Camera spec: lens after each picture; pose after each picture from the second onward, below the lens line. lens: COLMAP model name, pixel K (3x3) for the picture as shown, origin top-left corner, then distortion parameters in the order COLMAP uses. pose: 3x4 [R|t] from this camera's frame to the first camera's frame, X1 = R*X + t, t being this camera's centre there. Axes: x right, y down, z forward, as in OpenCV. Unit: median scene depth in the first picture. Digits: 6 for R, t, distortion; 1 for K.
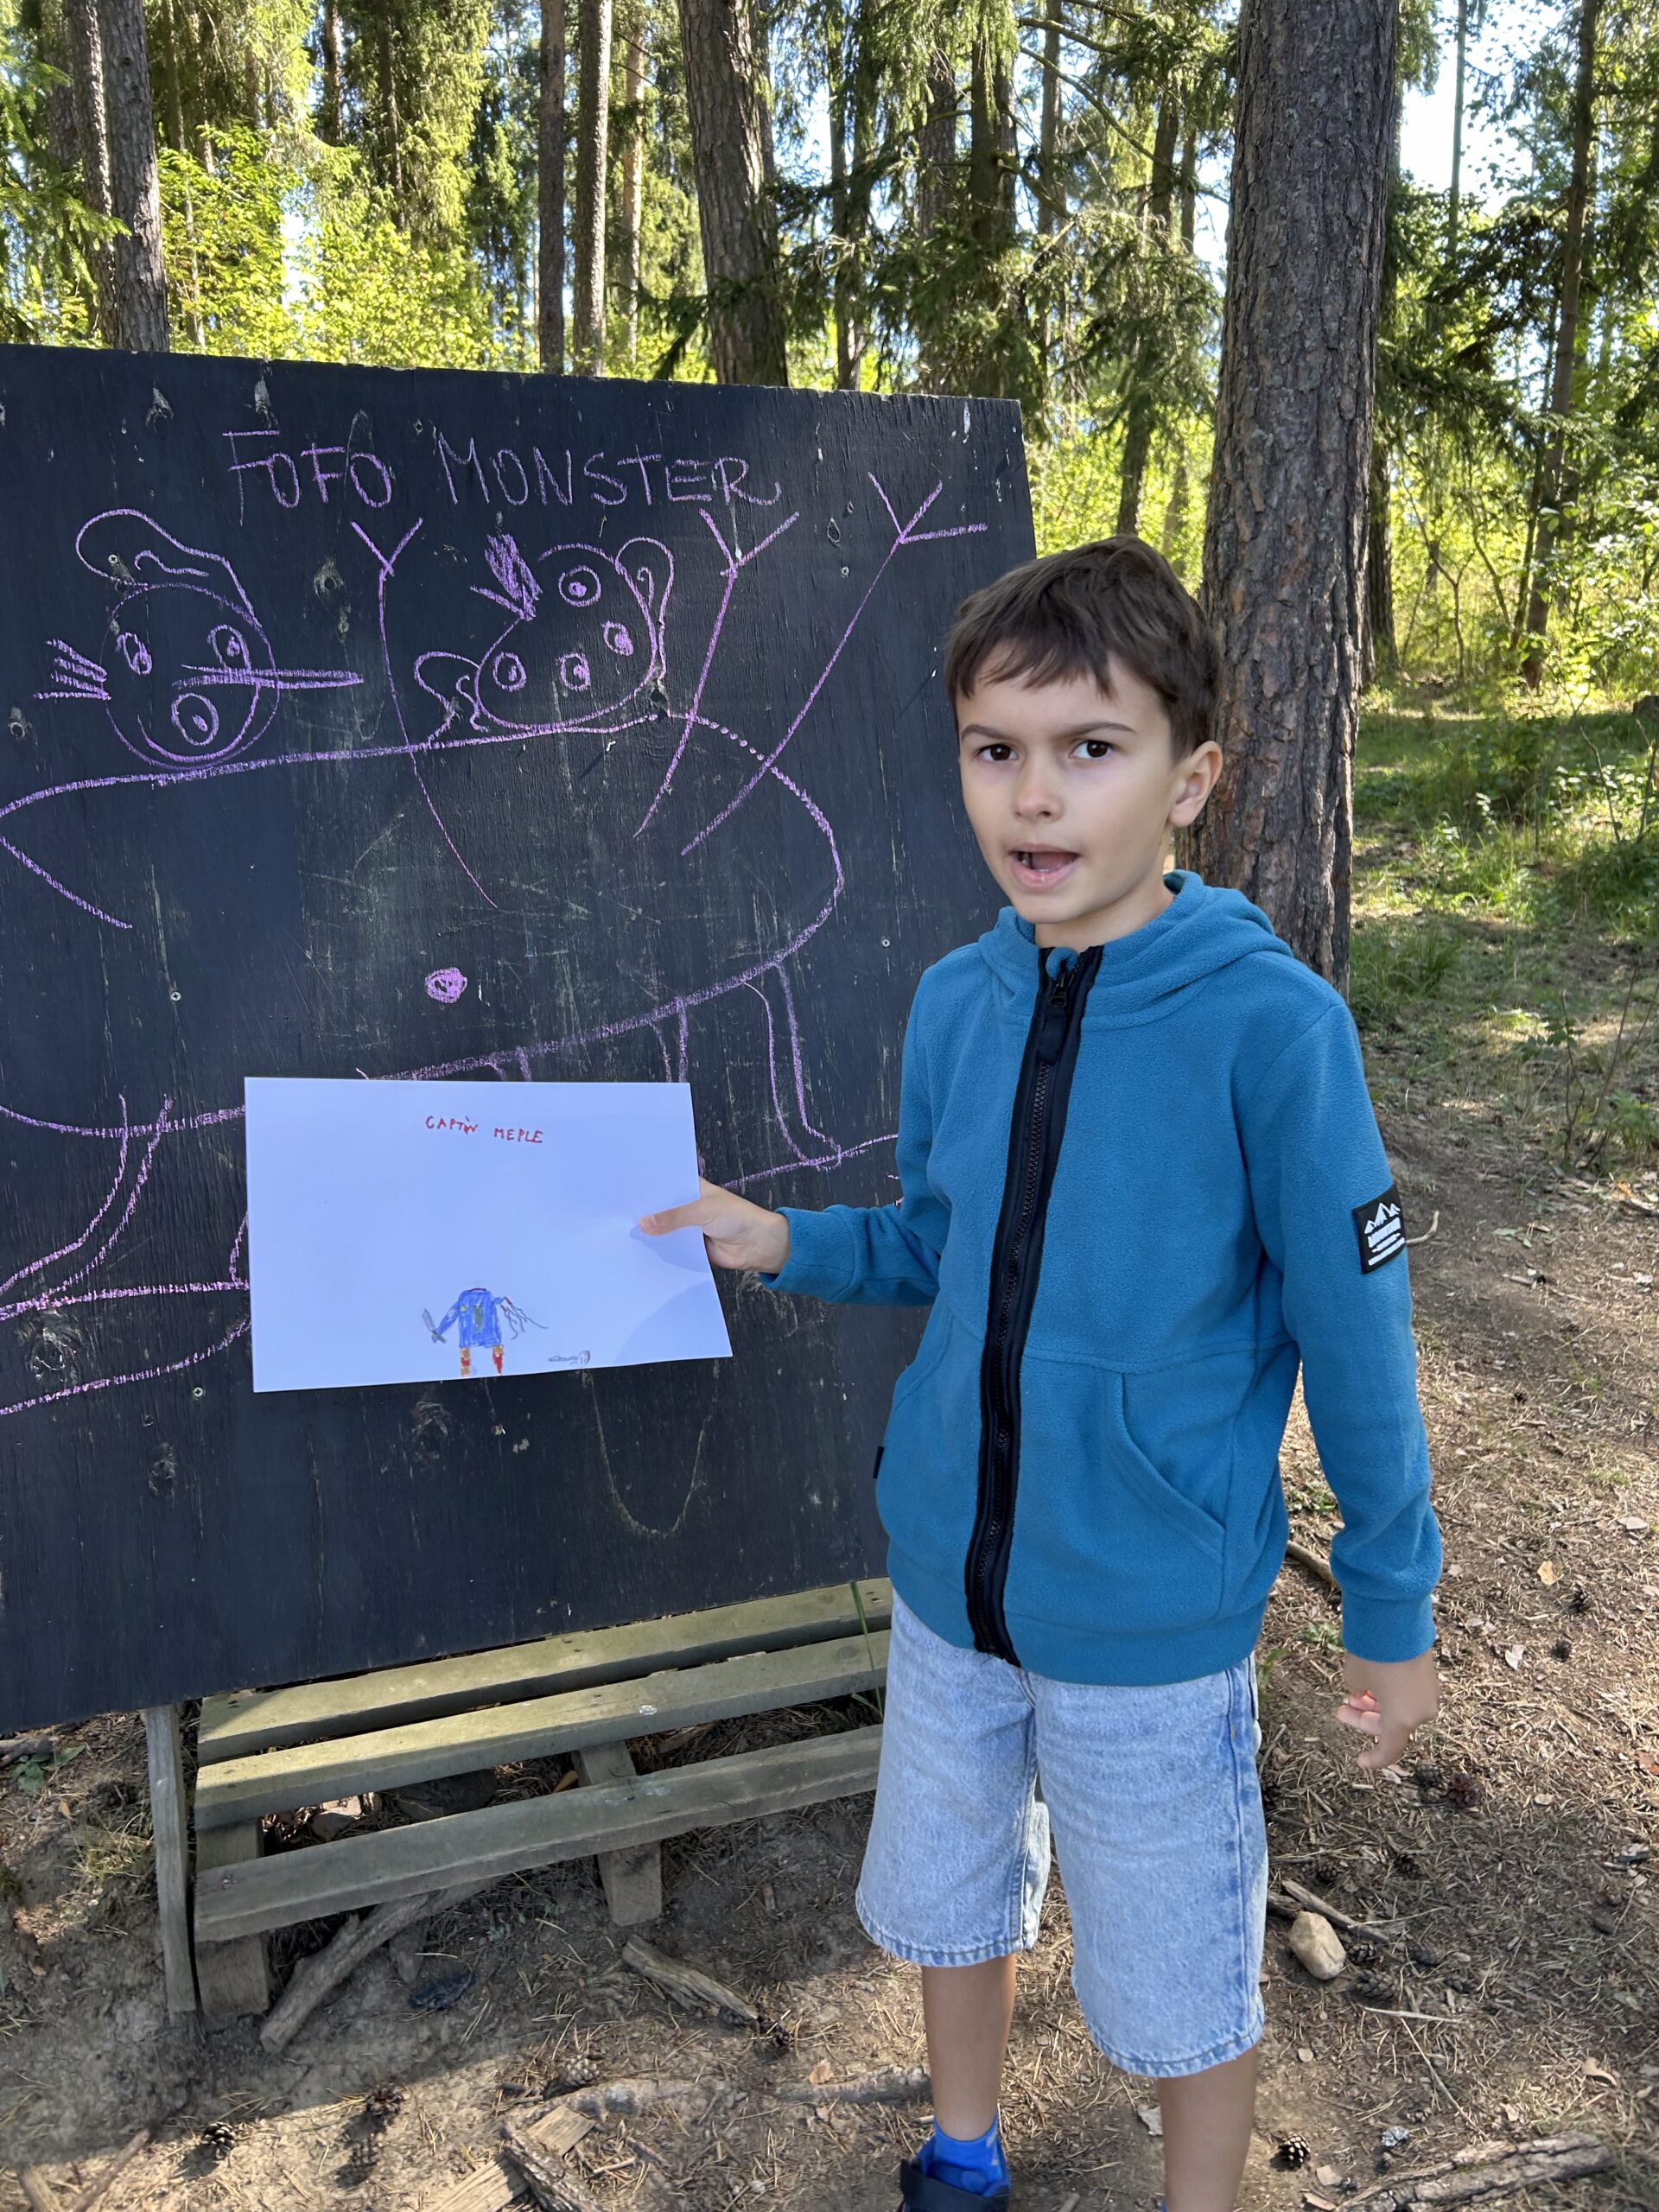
lens RADIAL K [[1721.8, 0, 822.8], [0, 1721.8, 1116.9], [0, 0, 1]] dist [0.024167, -0.032955]
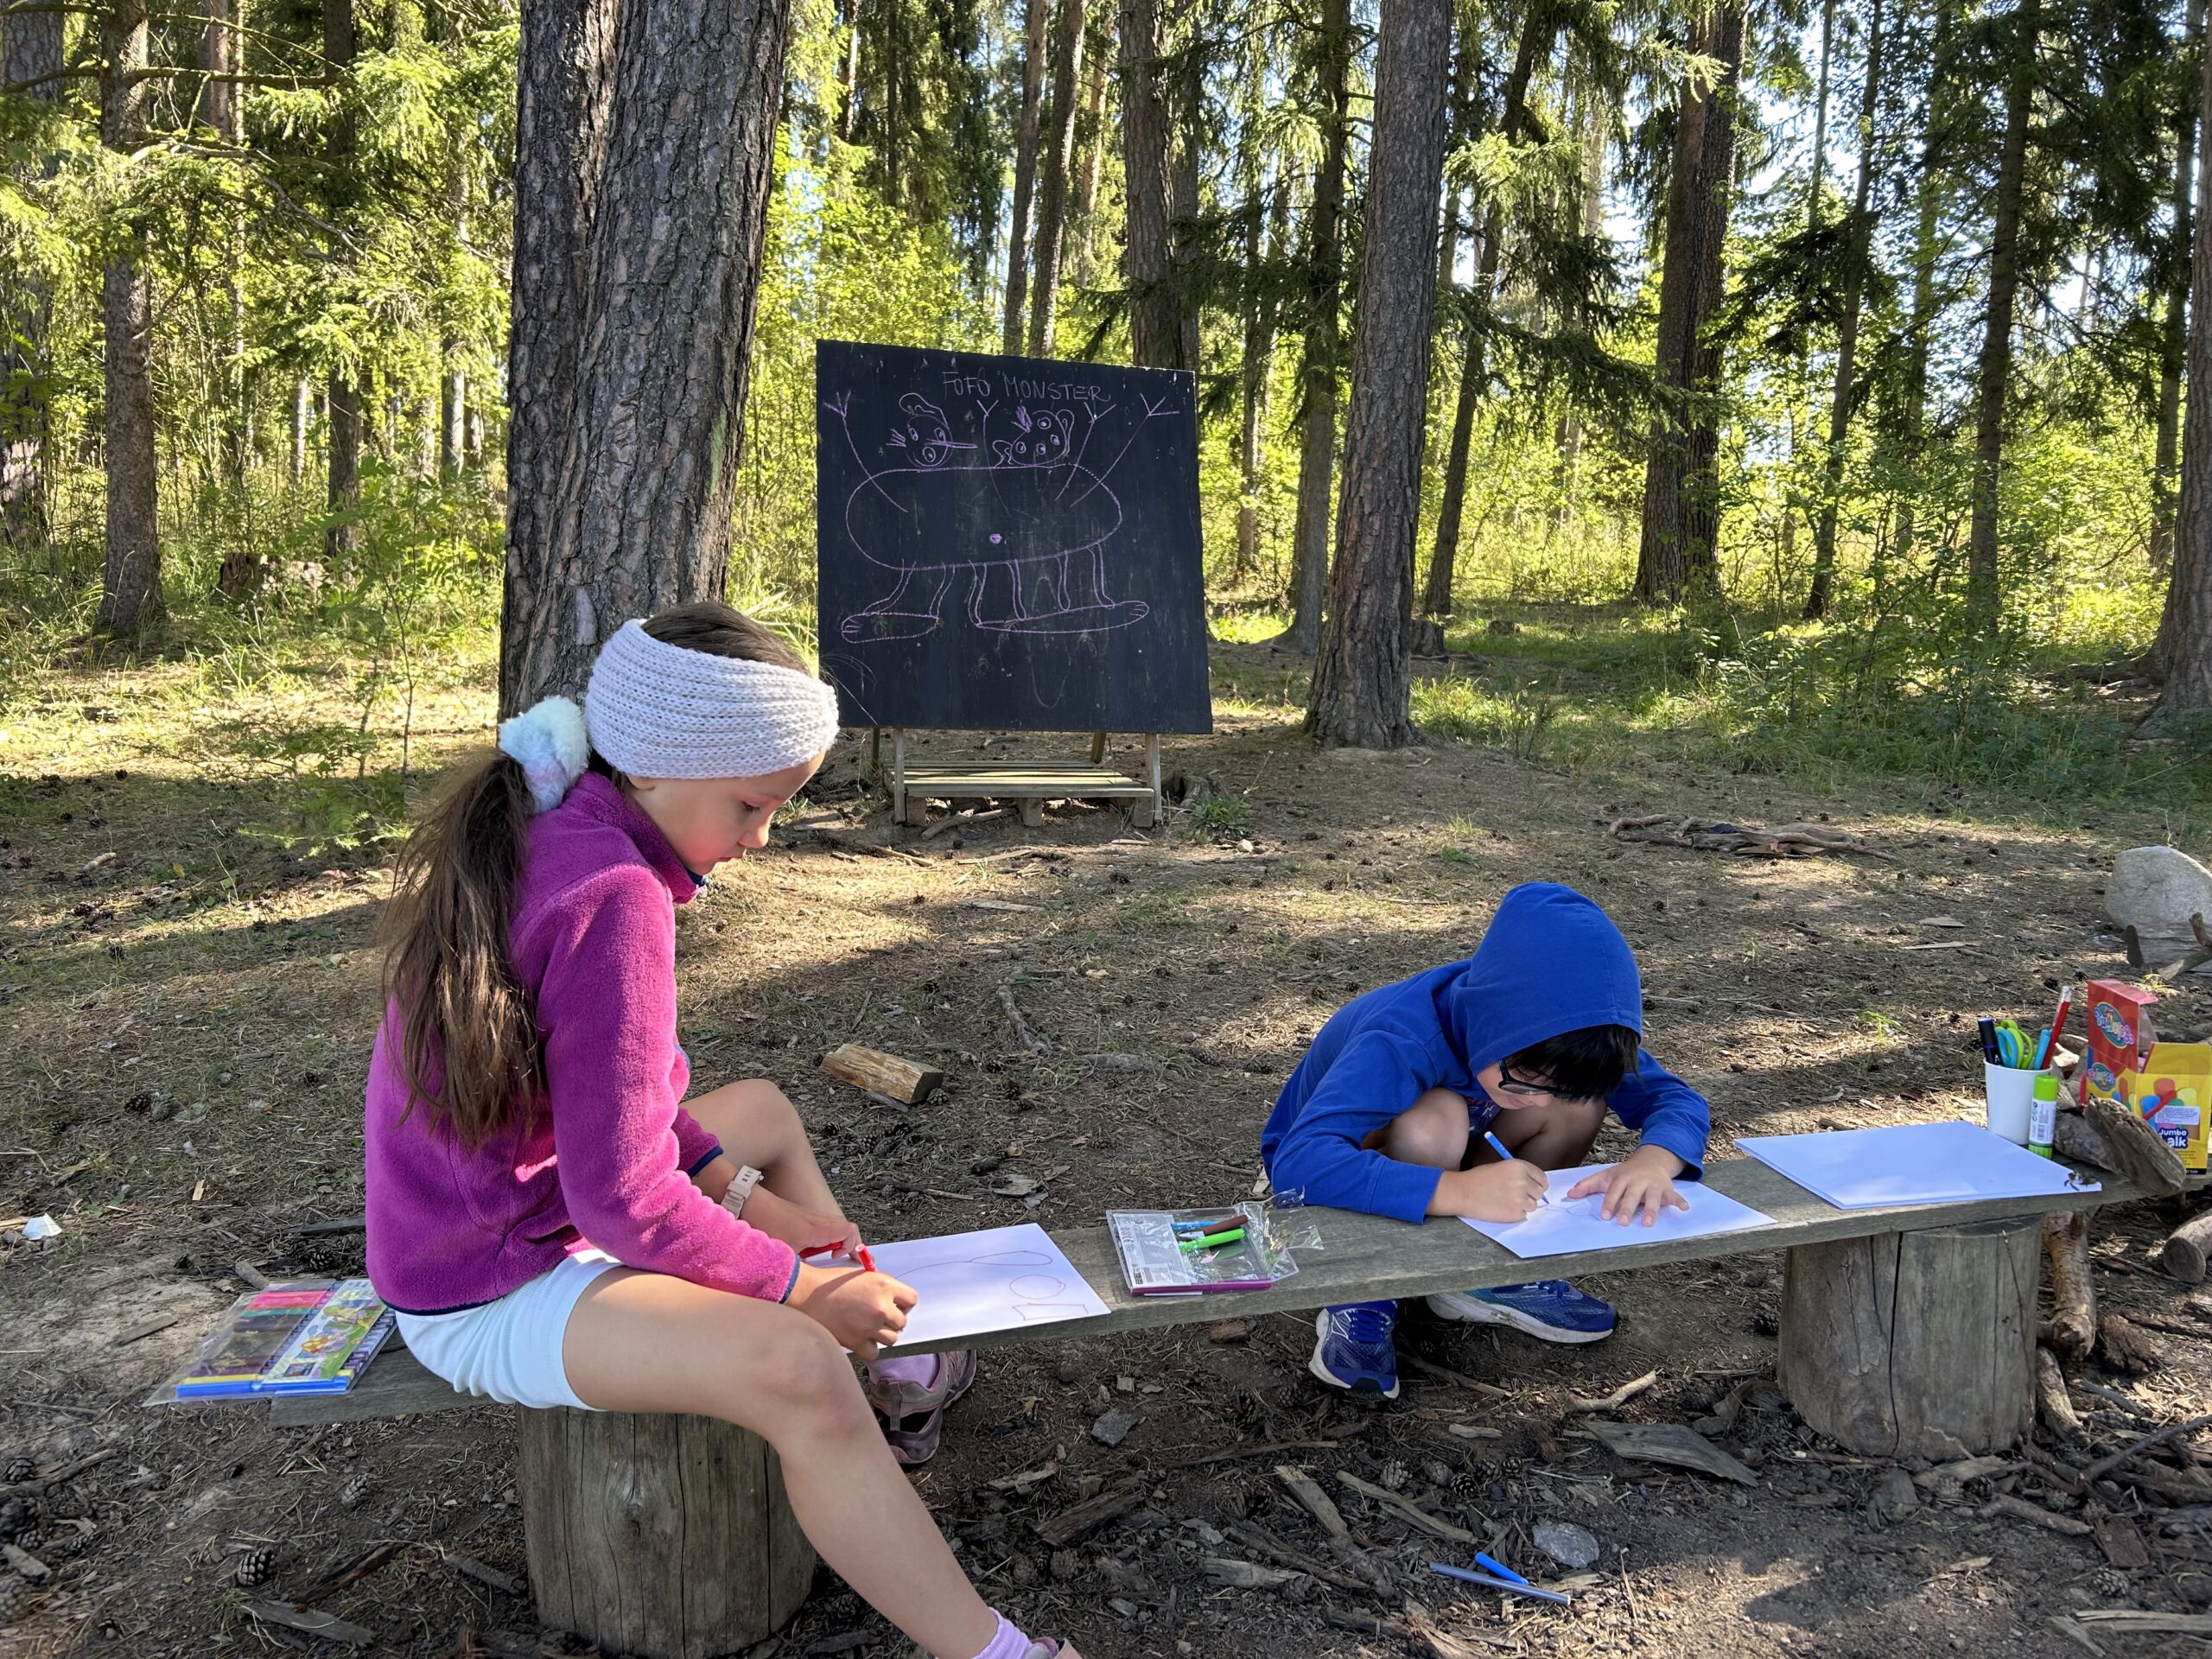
lens RADIAL K [[1721.8, 0, 1106.0], [0, 1721.8, 891.5], [0, 0, 1]] dist [0.024167, -0.032955]
pose [[0.995481, 0.062637, -0.071373, 0.252880], [-0.068861, 0.993705, -0.088369, 0.822988], [0.065388, 0.092885, 0.993527, -2.069812]]
